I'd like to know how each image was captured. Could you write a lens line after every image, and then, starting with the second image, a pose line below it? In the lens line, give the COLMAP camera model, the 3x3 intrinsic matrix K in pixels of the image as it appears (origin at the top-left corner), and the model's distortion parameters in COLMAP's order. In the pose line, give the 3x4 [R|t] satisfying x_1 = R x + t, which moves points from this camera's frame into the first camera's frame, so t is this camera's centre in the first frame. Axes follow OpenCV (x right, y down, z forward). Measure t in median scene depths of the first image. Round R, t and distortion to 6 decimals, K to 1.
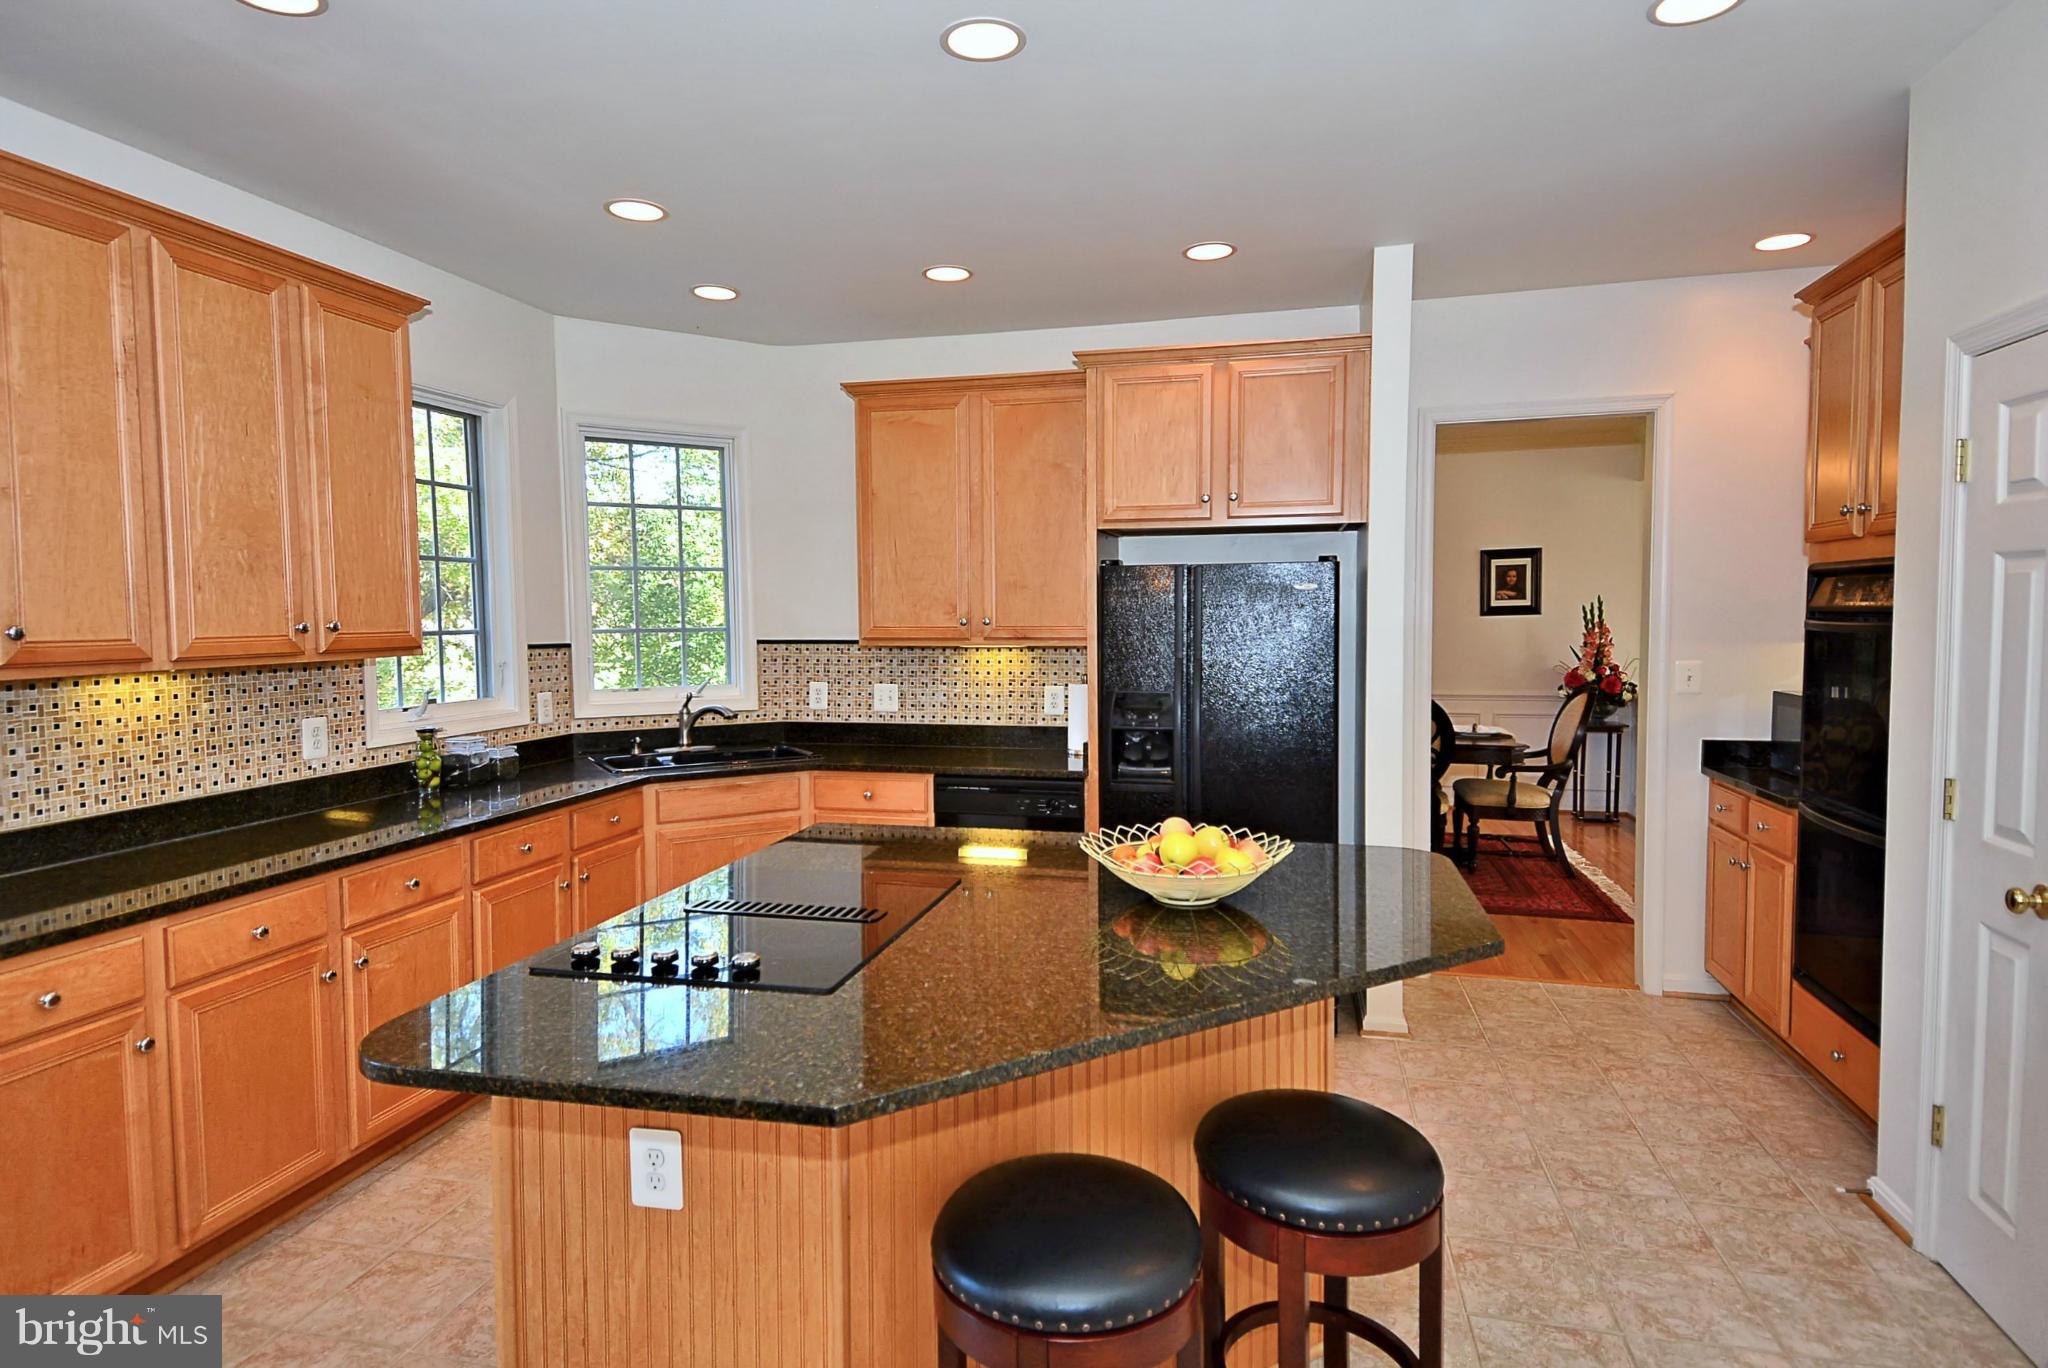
lens RADIAL K [[1089.6, 0, 1020.5], [0, 1089.6, 673.5], [0, 0, 1]] dist [0.080117, -0.052569]
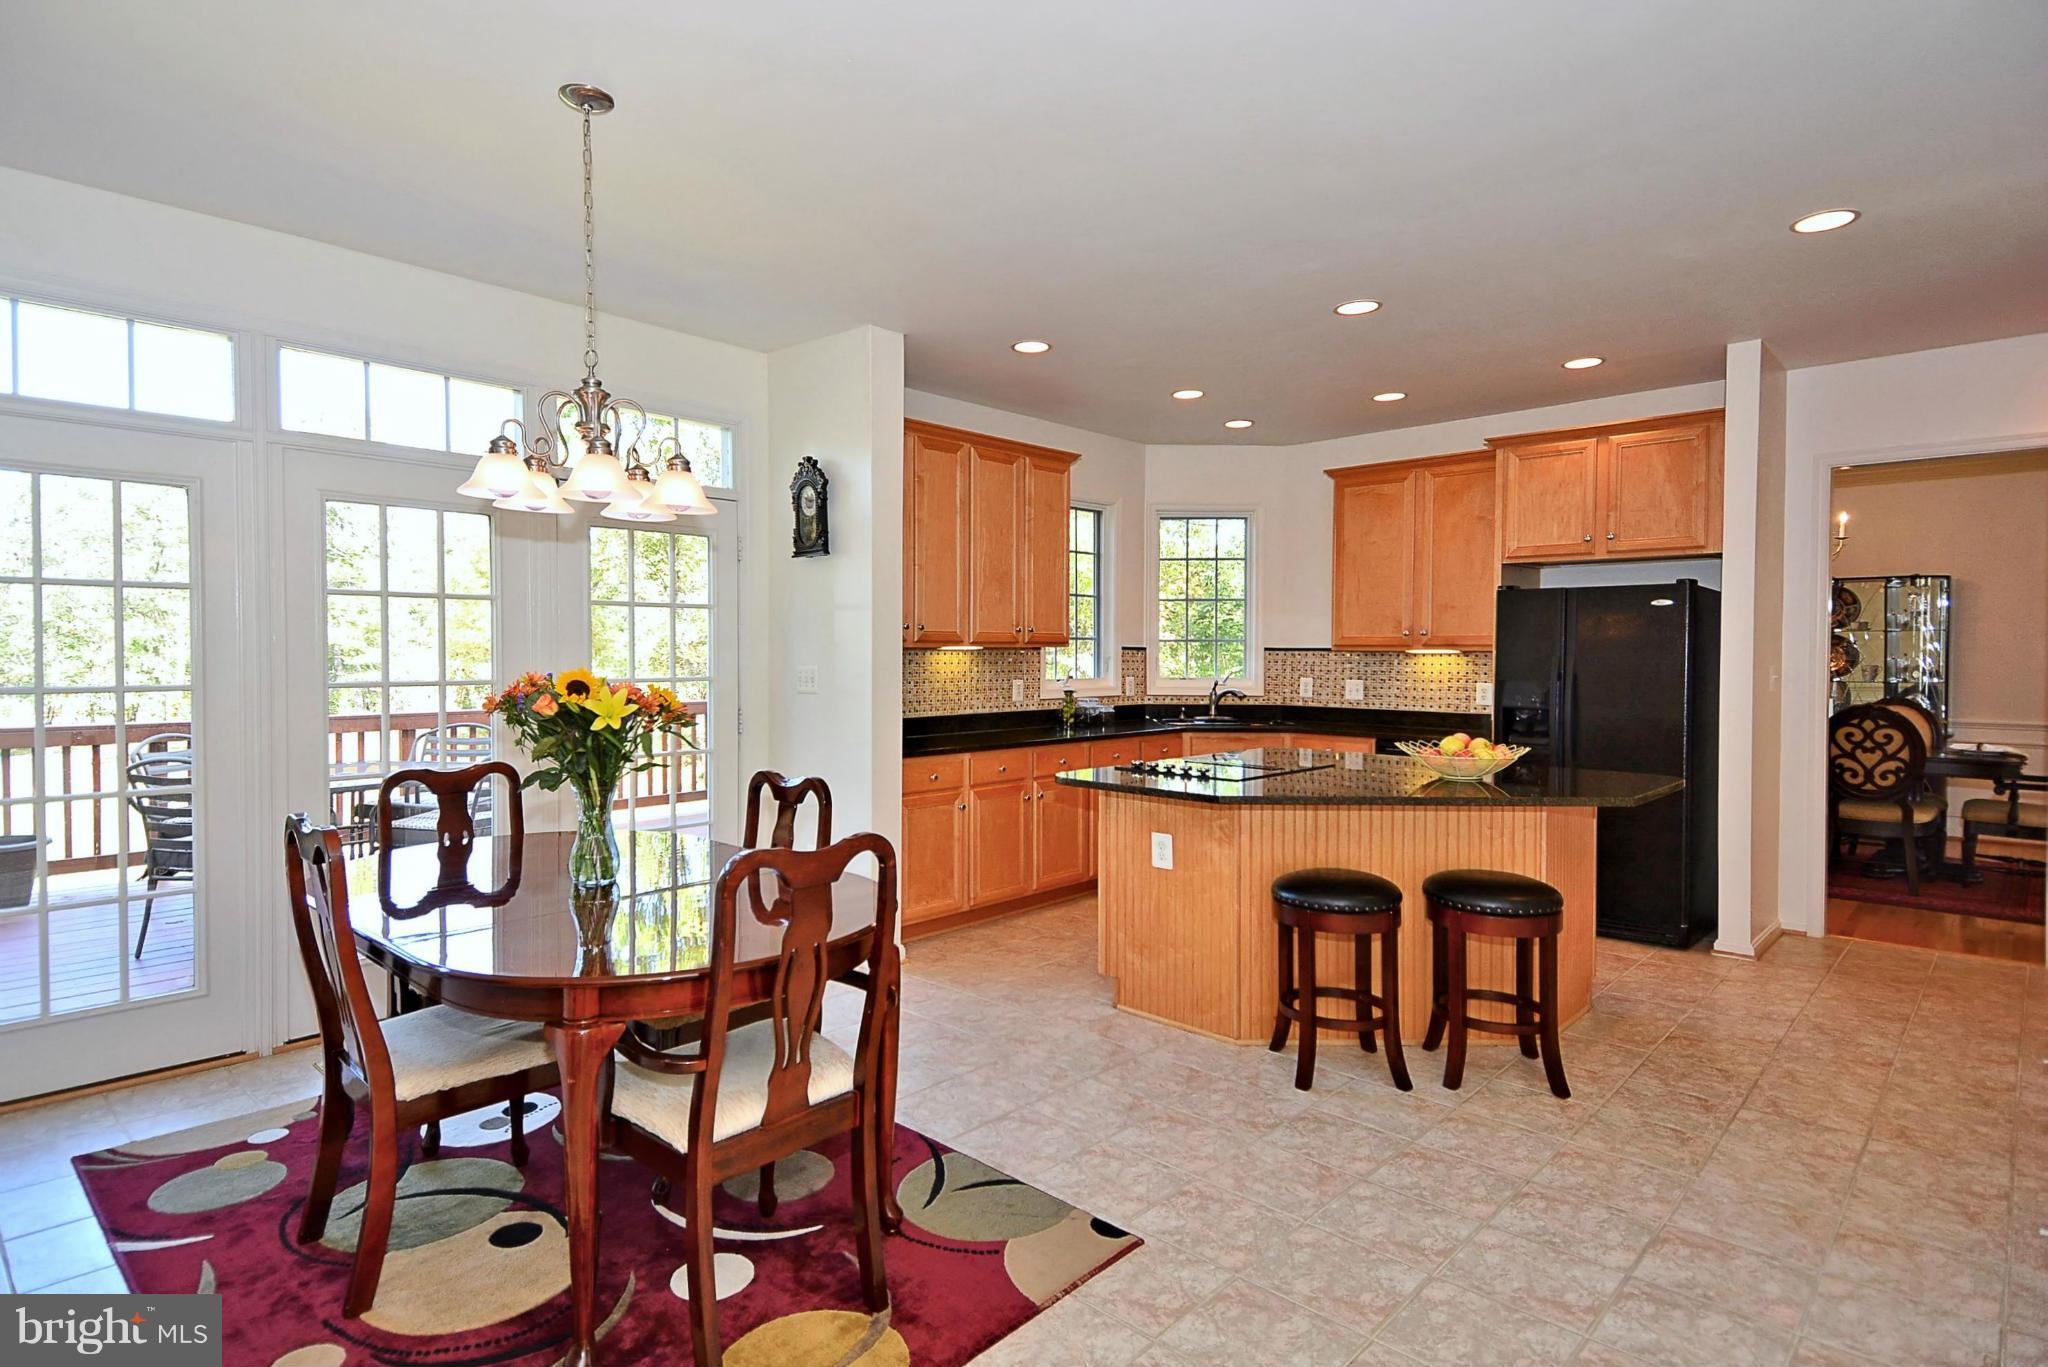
lens RADIAL K [[1089.6, 0, 1020.5], [0, 1089.6, 673.0], [0, 0, 1]] dist [0.080117, -0.052569]
pose [[0.868734, 0.018803, -0.494921, 0.227844], [-0.038084, 0.998857, -0.028900, 0.066101], [0.493812, 0.043955, 0.868457, -0.483855]]
